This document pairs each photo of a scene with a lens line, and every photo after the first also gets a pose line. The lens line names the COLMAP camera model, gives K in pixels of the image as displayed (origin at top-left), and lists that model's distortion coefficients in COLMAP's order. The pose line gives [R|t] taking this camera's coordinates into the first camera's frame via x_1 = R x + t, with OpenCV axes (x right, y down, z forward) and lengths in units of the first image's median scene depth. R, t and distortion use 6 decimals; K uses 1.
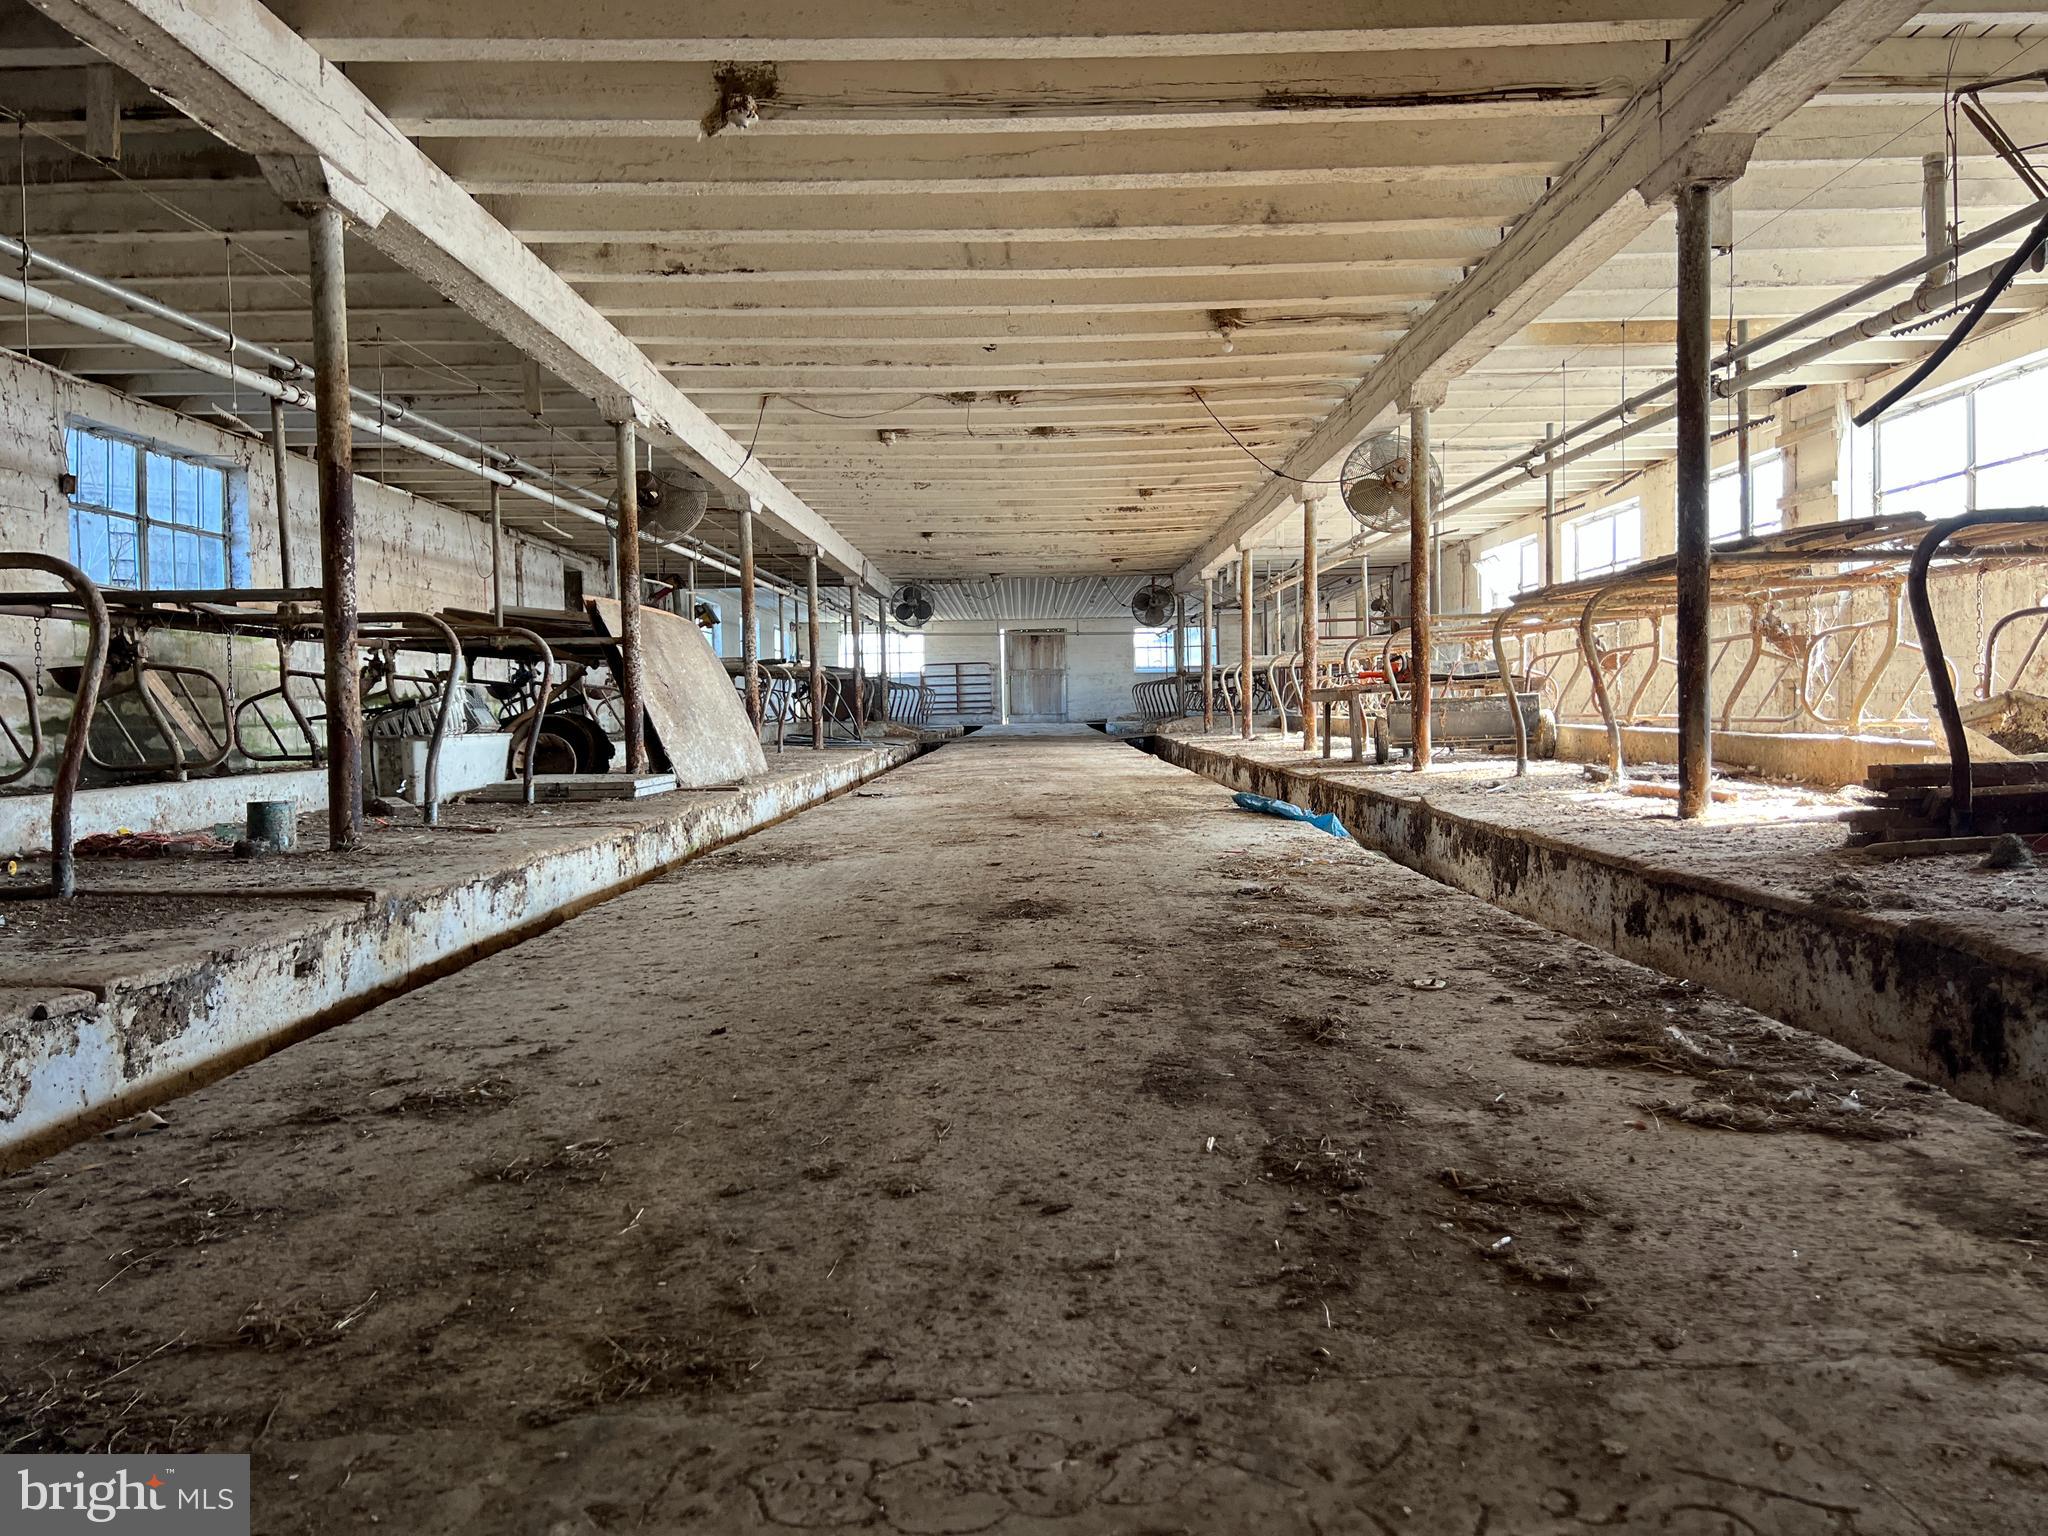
lens RADIAL K [[1566.5, 0, 1023.8], [0, 1566.5, 765.9], [0, 0, 1]] dist [0.079920, -0.081104]
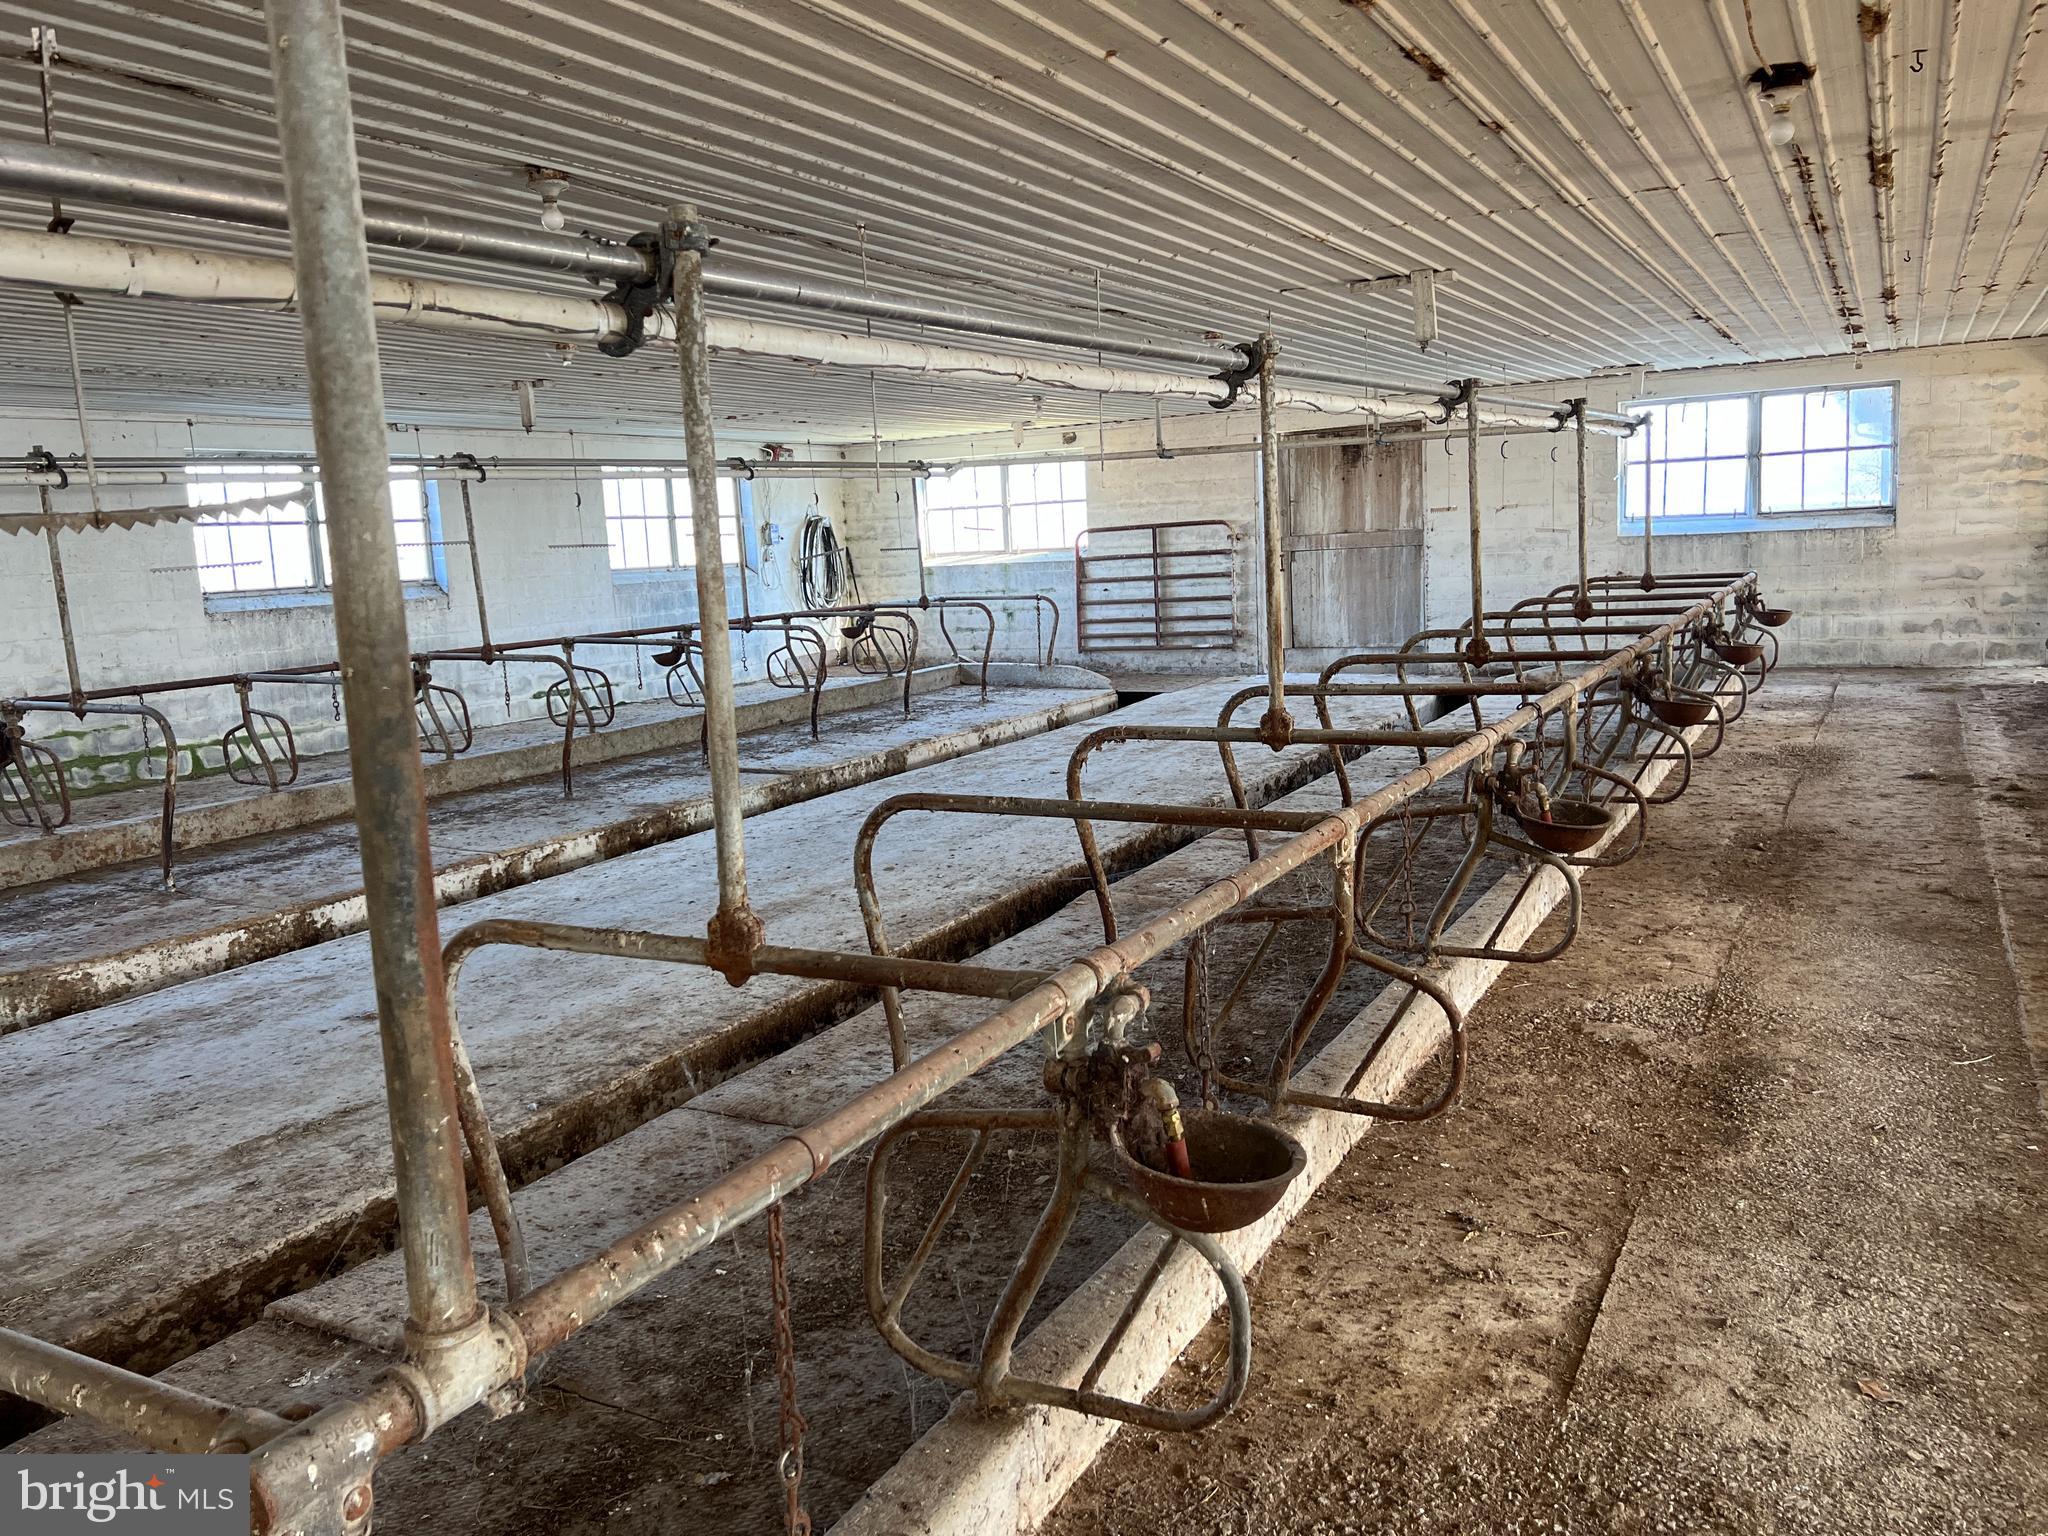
lens RADIAL K [[1566.5, 0, 1032.7], [0, 1566.5, 765.9], [0, 0, 1]] dist [0.079920, -0.081104]
pose [[0.882360, 0.047025, -0.468219, 0.123582], [0.018761, 0.990688, 0.134855, -0.058821], [0.470200, -0.127775, 0.873261, 0.618896]]
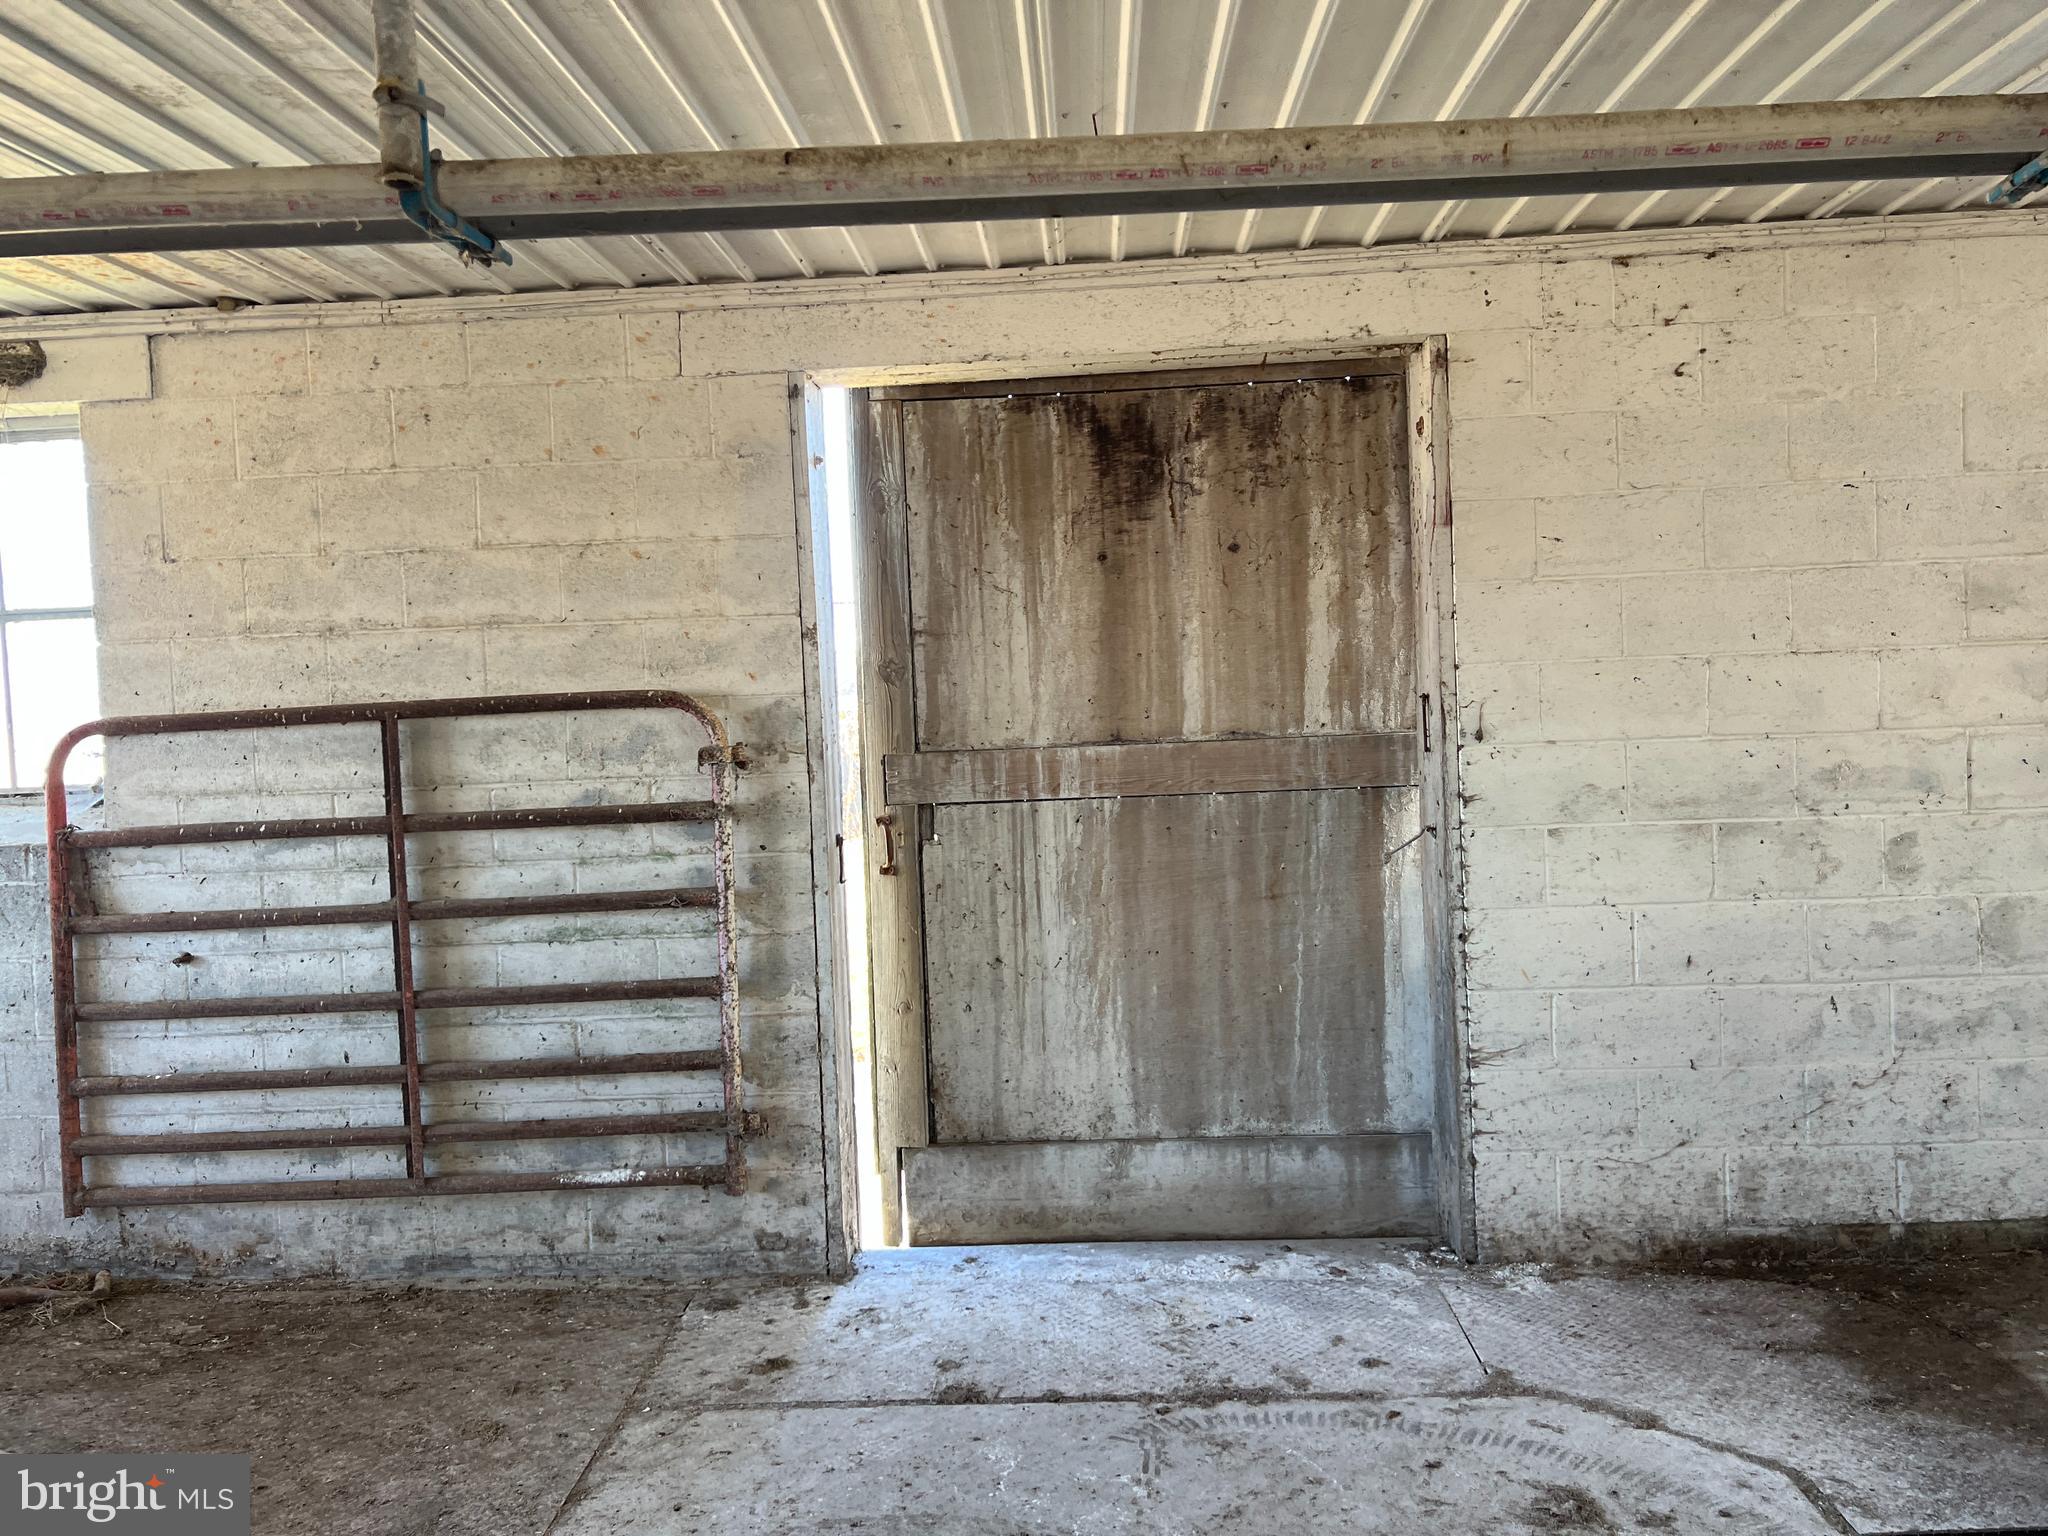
lens RADIAL K [[1566.5, 0, 1032.0], [0, 1566.5, 765.9], [0, 0, 1]] dist [0.079920, -0.081104]
pose [[0.999156, -0.017830, -0.036996, 0.003721], [0.018566, 0.999635, 0.019642, -0.062651], [0.036632, -0.020312, 0.999122, 0.894801]]
